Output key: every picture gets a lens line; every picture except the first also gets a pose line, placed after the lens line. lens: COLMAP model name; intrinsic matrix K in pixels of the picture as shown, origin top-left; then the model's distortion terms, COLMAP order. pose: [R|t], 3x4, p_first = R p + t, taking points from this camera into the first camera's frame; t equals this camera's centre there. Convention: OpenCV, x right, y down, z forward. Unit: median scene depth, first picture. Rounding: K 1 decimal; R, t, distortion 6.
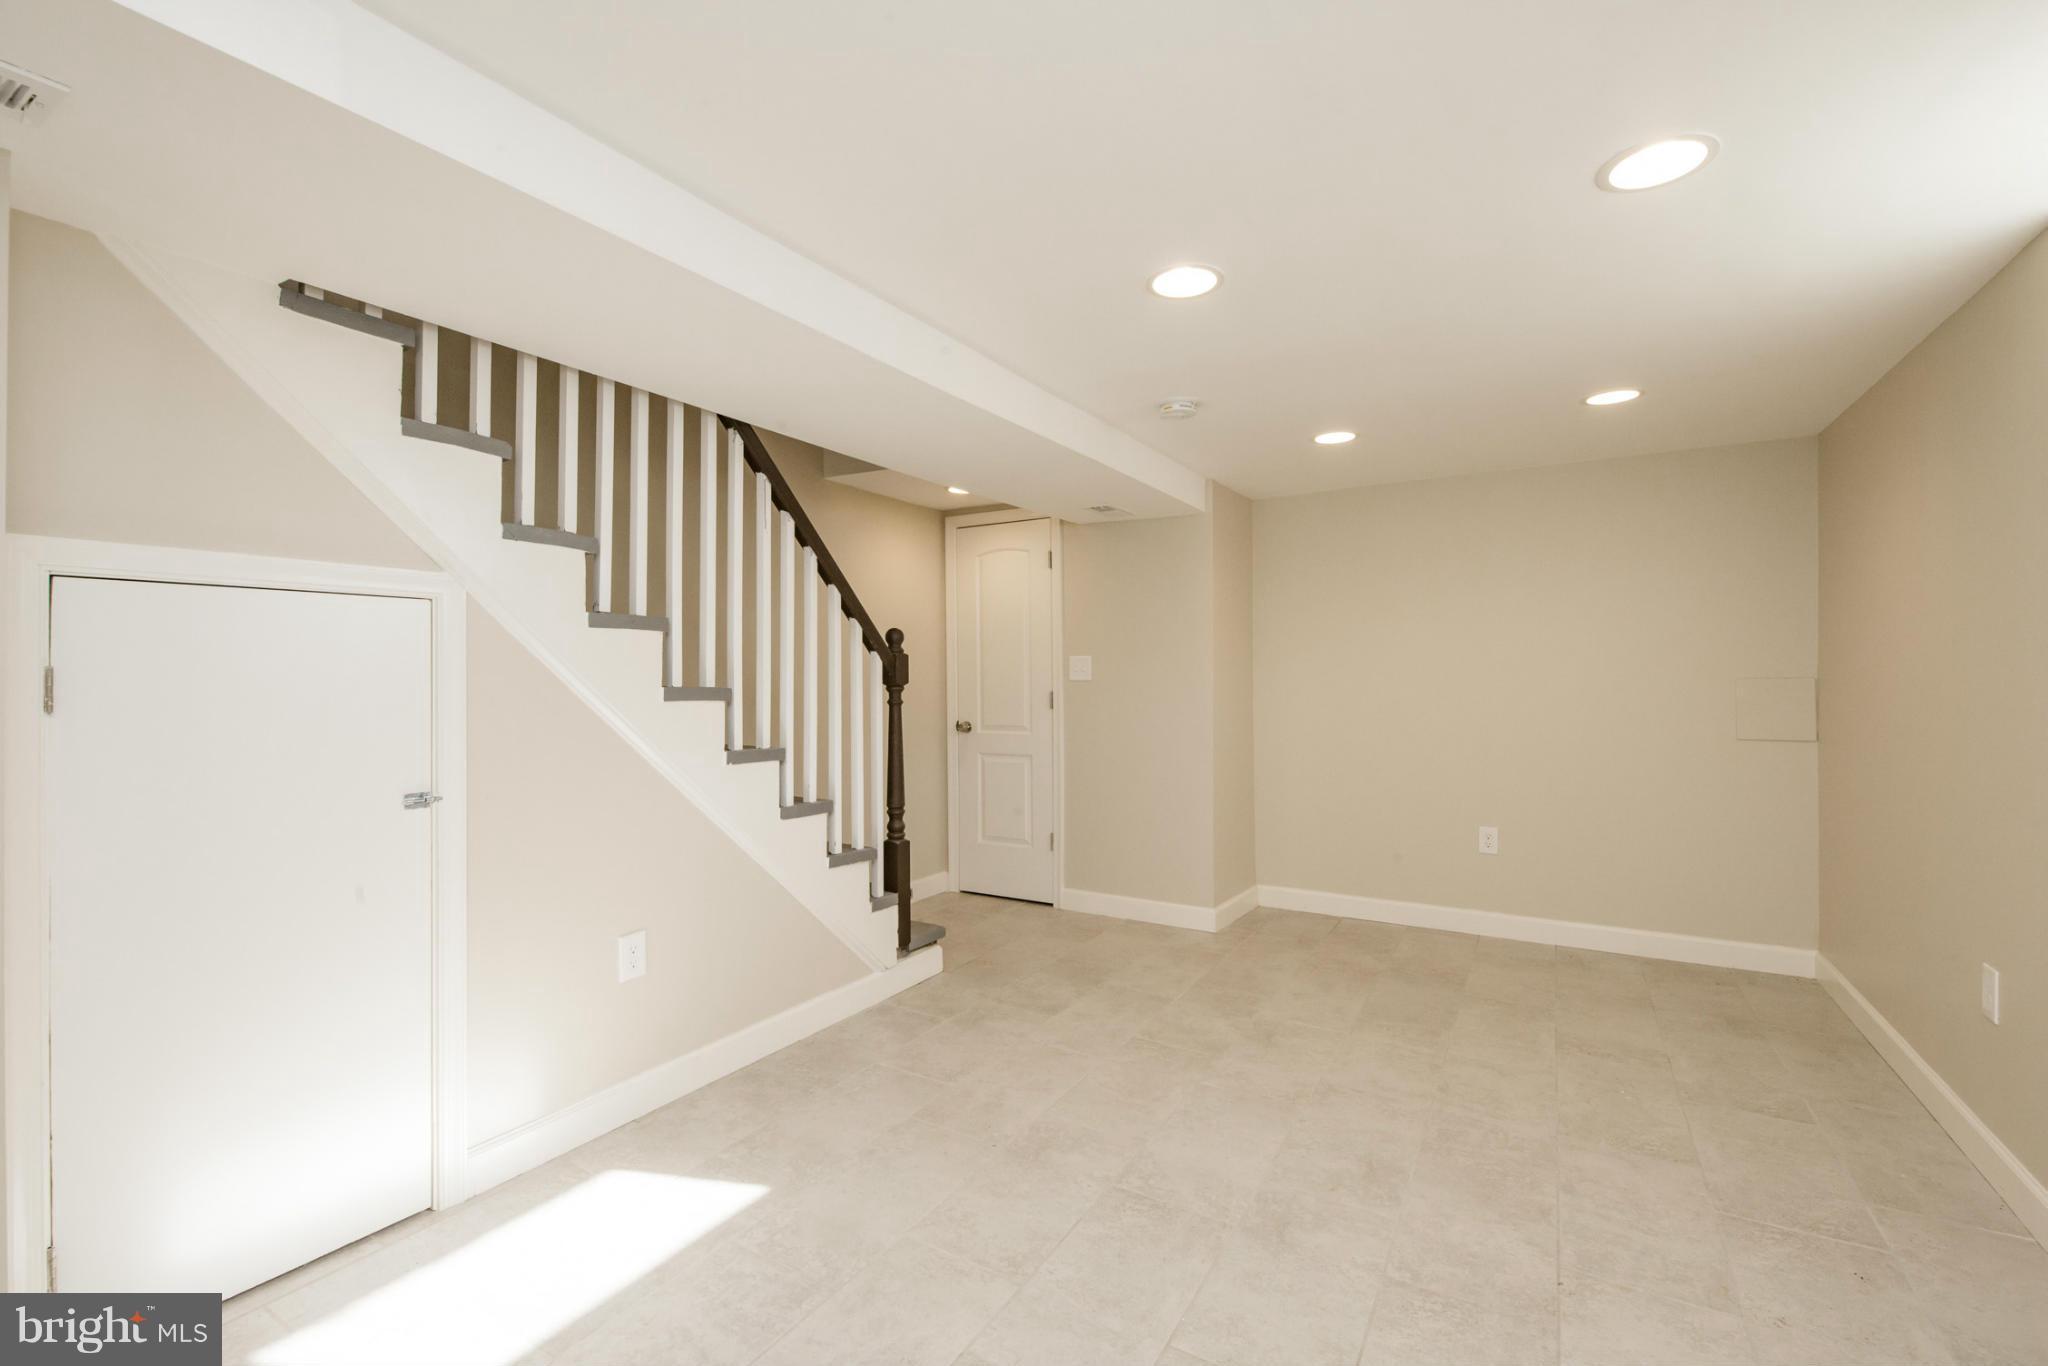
lens RADIAL K [[885.5, 0, 1028.0], [0, 885.5, 671.6], [0, 0, 1]] dist [0.013686, -0.000197]
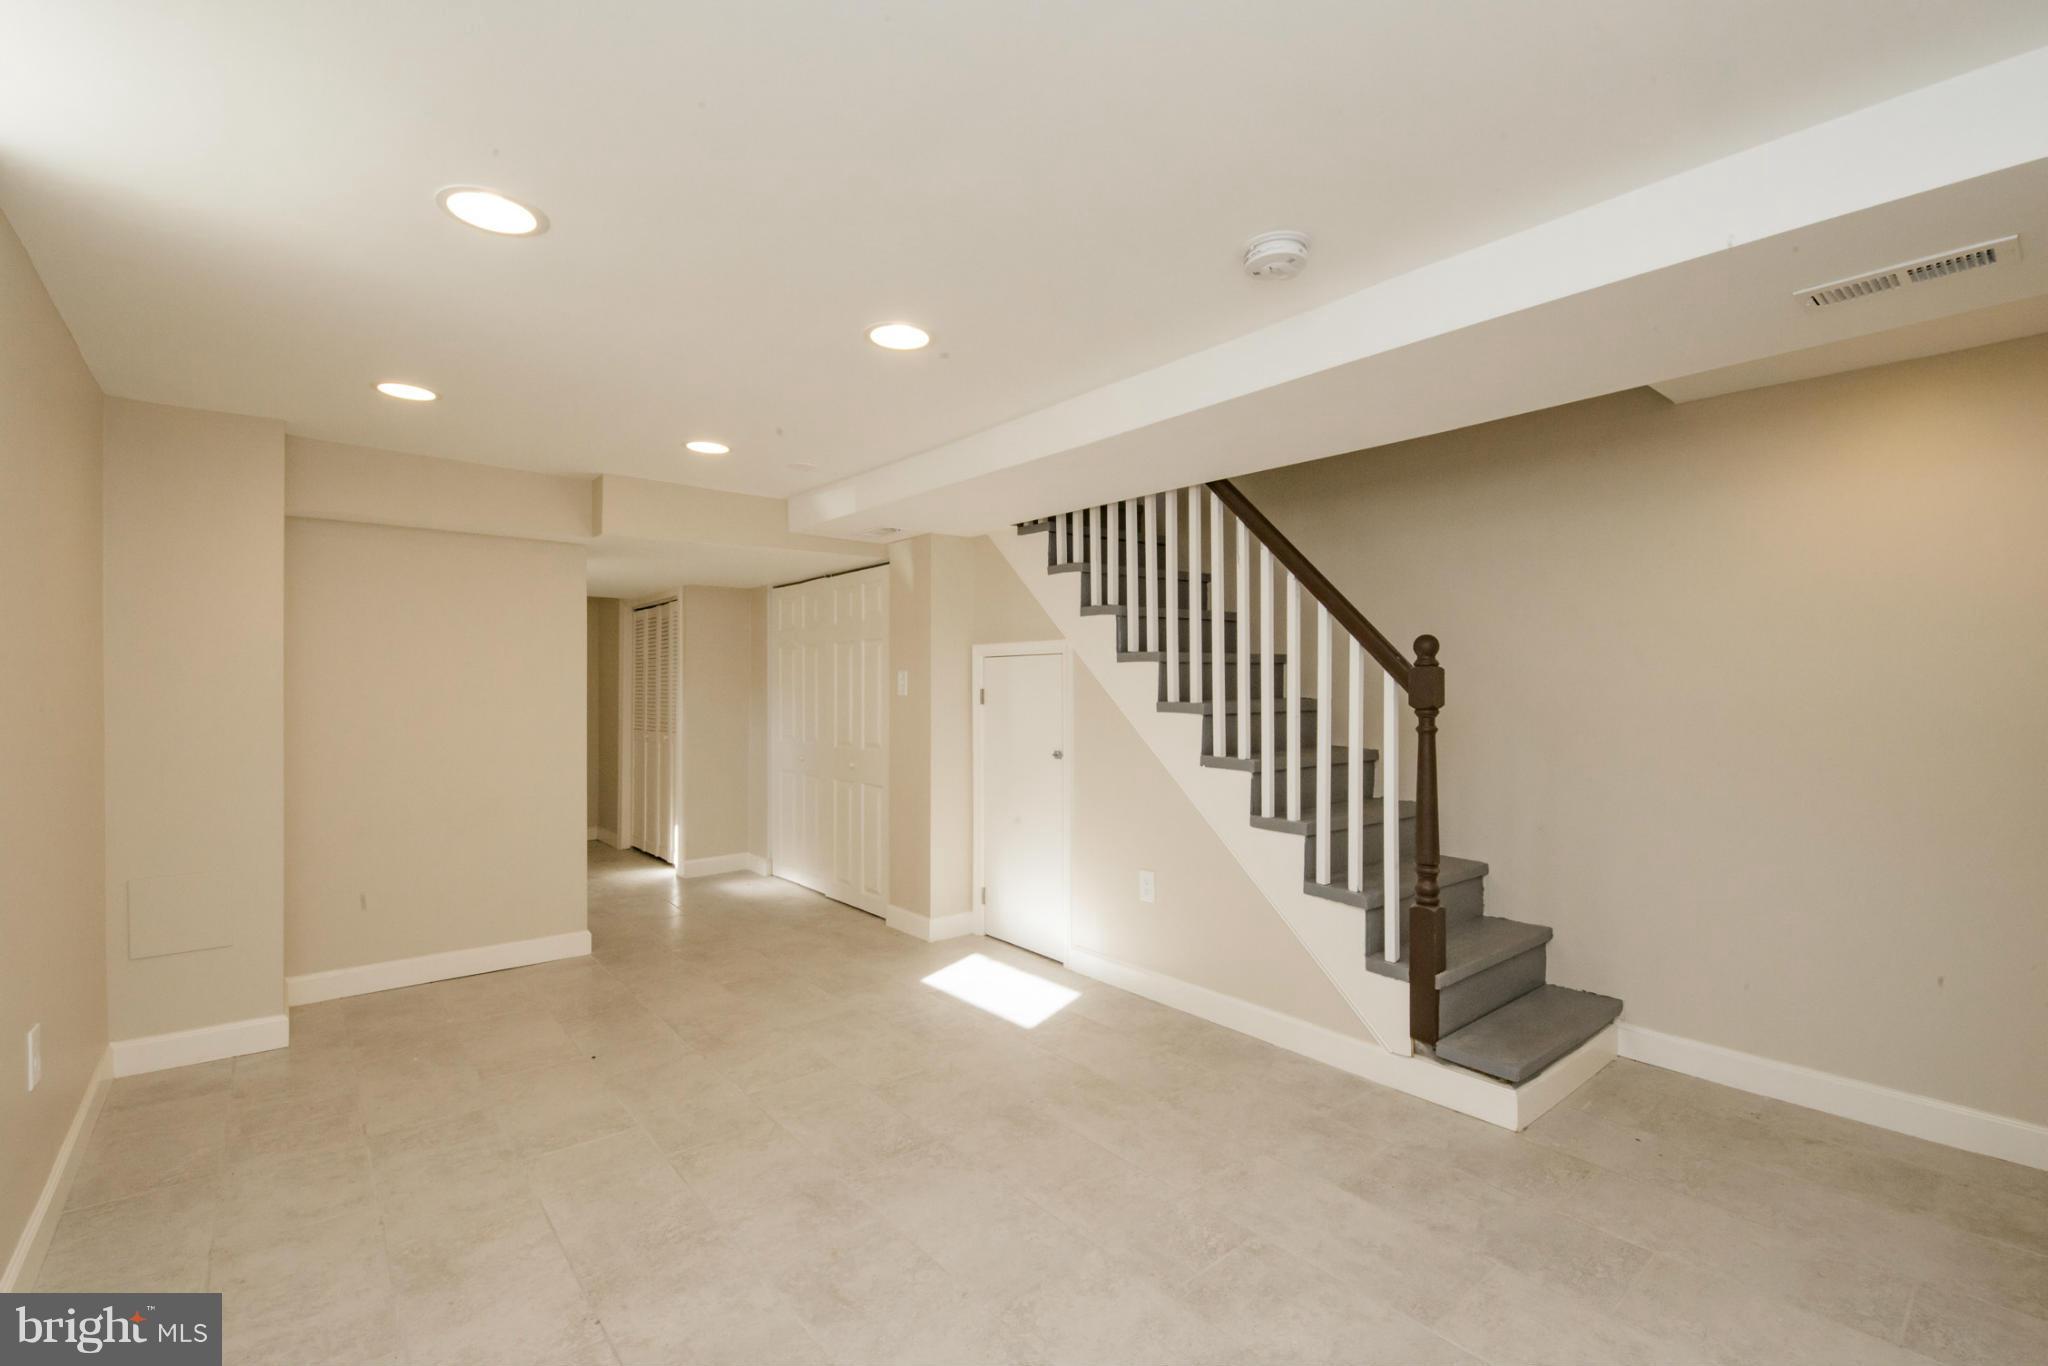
lens RADIAL K [[907.2, 0, 1035.8], [0, 907.2, 682.5], [0, 0, 1]] dist [-0.001892, -0.000399]
pose [[-0.332370, -0.005447, -0.943133, 0.793314], [0.002395, 0.999975, -0.006619, -0.003120], [0.943146, -0.004459, -0.332348, 1.031381]]
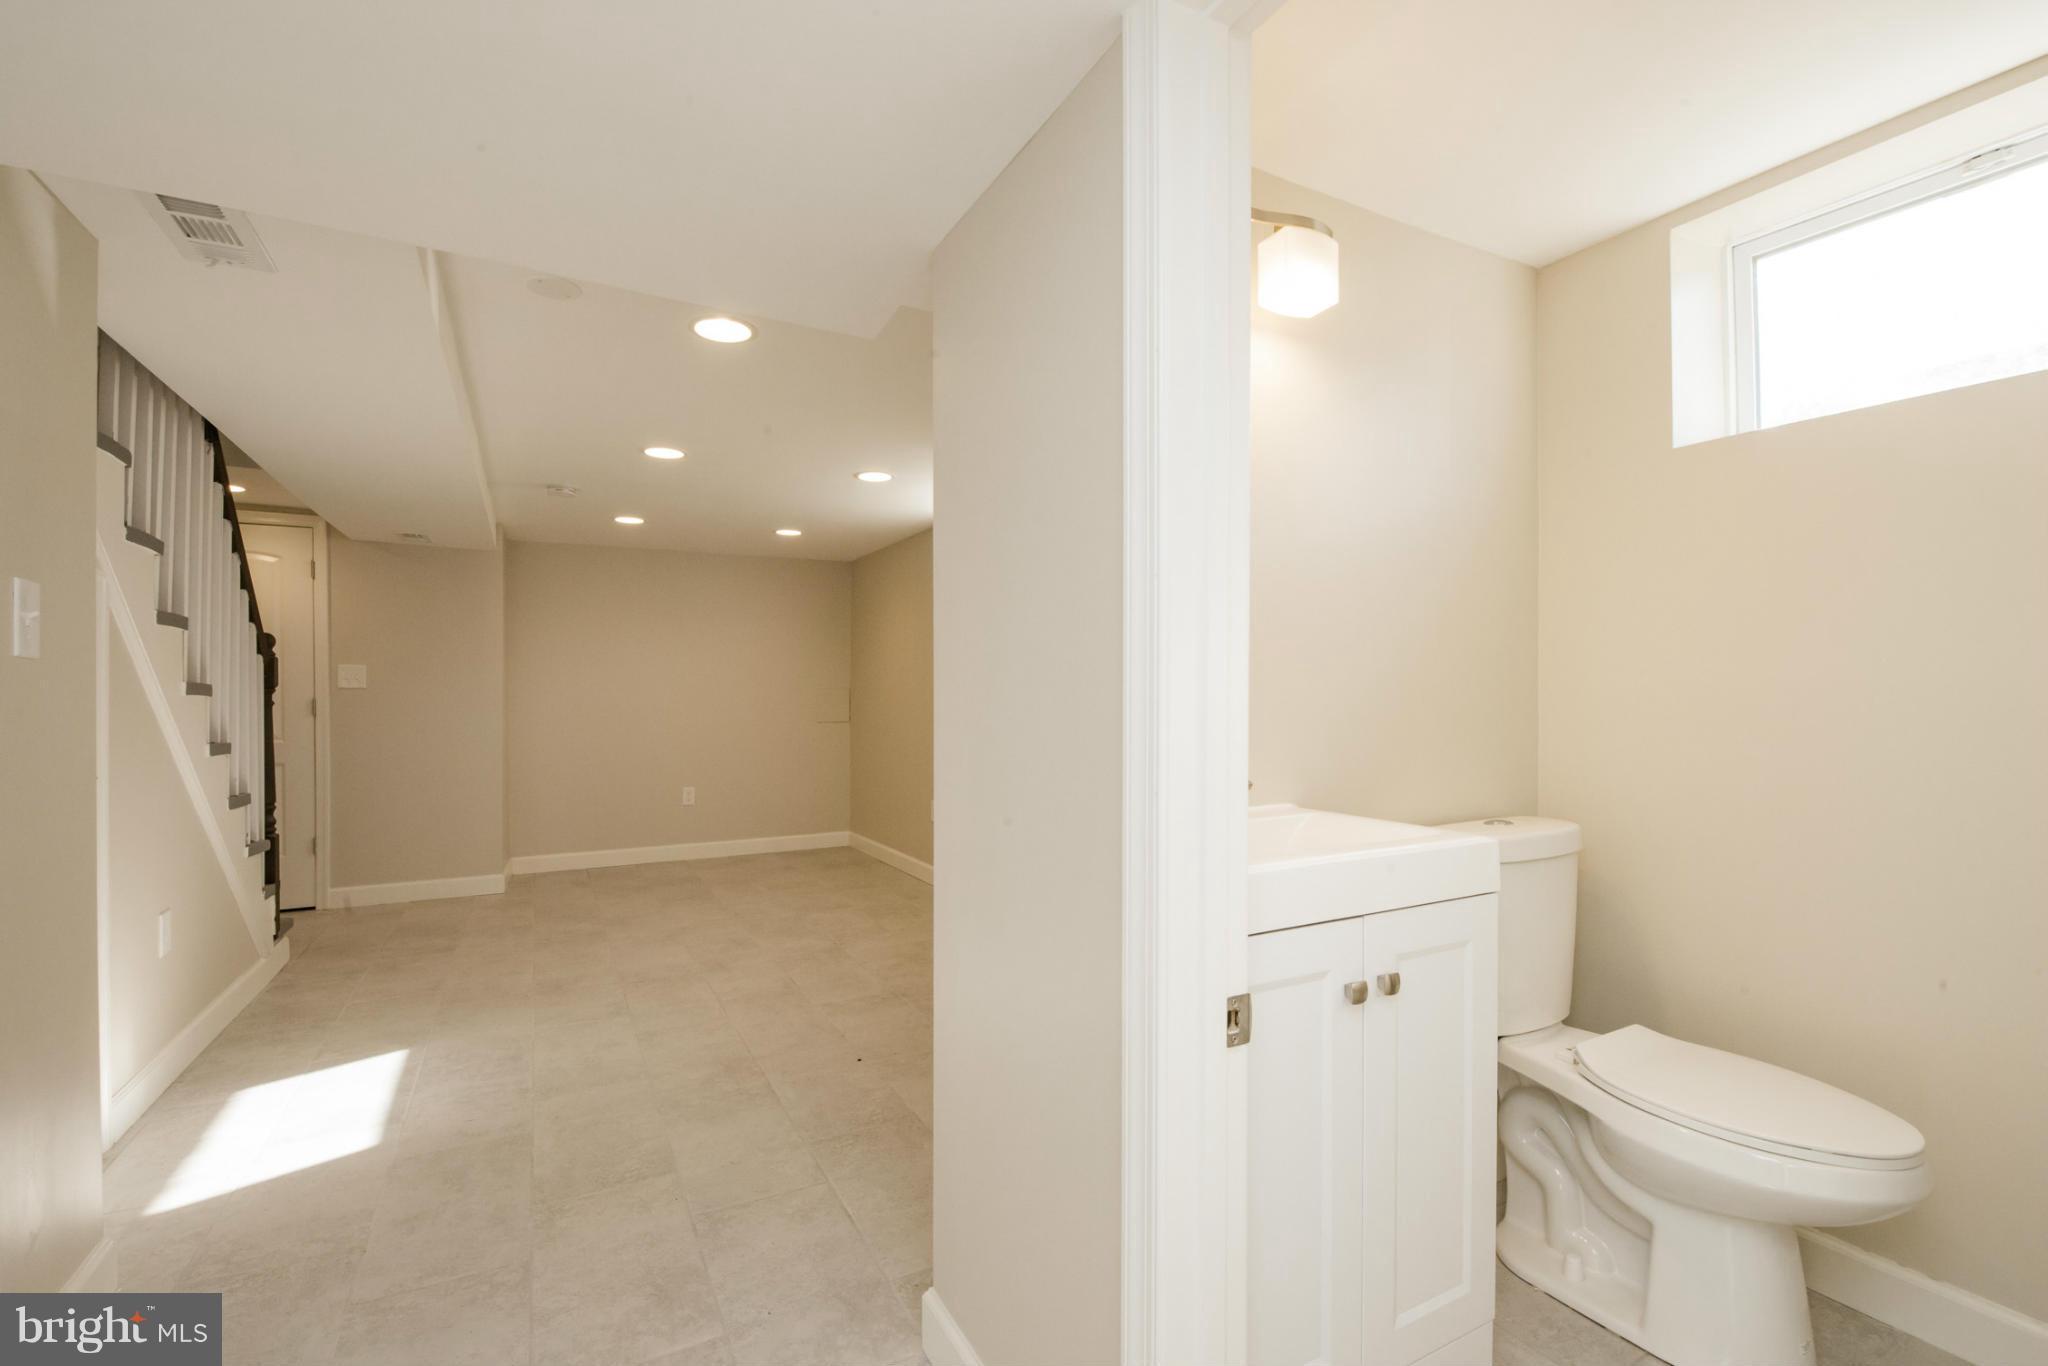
lens RADIAL K [[877.8, 0, 1018.4], [0, 877.8, 691.2], [0, 0, 1]] dist [0.001923, -0.006589]
pose [[0.515157, 0.004865, 0.857082, -0.640337], [-0.003459, 0.999988, -0.003598, 0.022858], [-0.857089, -0.001111, 0.515168, -0.330395]]
